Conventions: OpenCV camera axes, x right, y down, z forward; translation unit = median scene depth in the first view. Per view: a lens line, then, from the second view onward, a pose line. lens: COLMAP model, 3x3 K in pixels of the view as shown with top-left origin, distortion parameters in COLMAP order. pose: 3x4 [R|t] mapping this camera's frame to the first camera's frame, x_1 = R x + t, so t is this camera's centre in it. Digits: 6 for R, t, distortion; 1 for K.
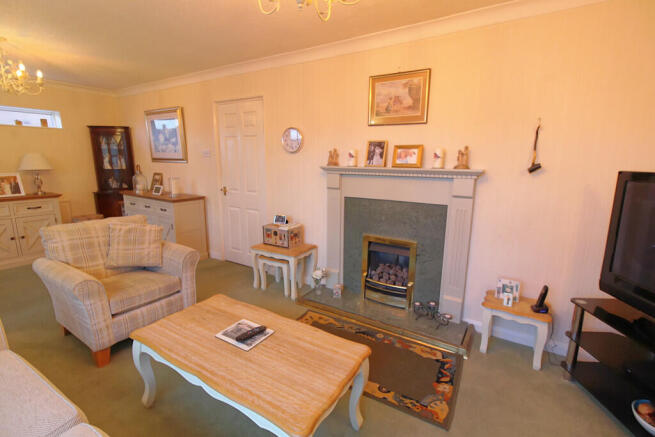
lens RADIAL K [[306.8, 0, 327.5], [0, 306.8, 218.5], [0, 0, 1]] dist [-0.000262, -0.000117]
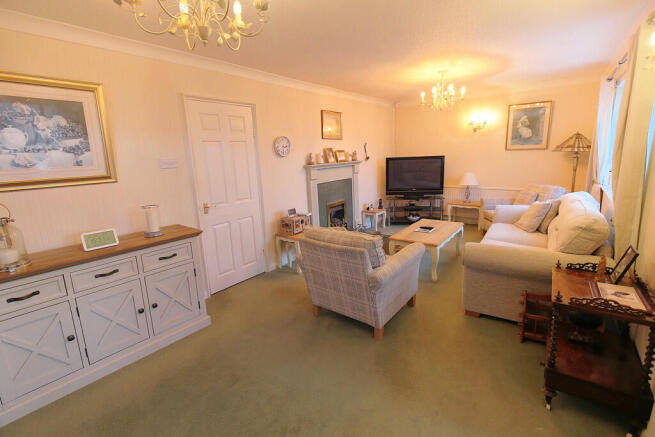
lens RADIAL K [[306.8, 0, 327.5], [0, 306.8, 218.5], [0, 0, 1]] dist [-0.000262, -0.000117]
pose [[0.060741, -0.214630, 0.974805, -1.458208], [0.244449, 0.950067, 0.193952, -0.189801], [-0.967758, 0.226509, 0.110174, 0.815752]]
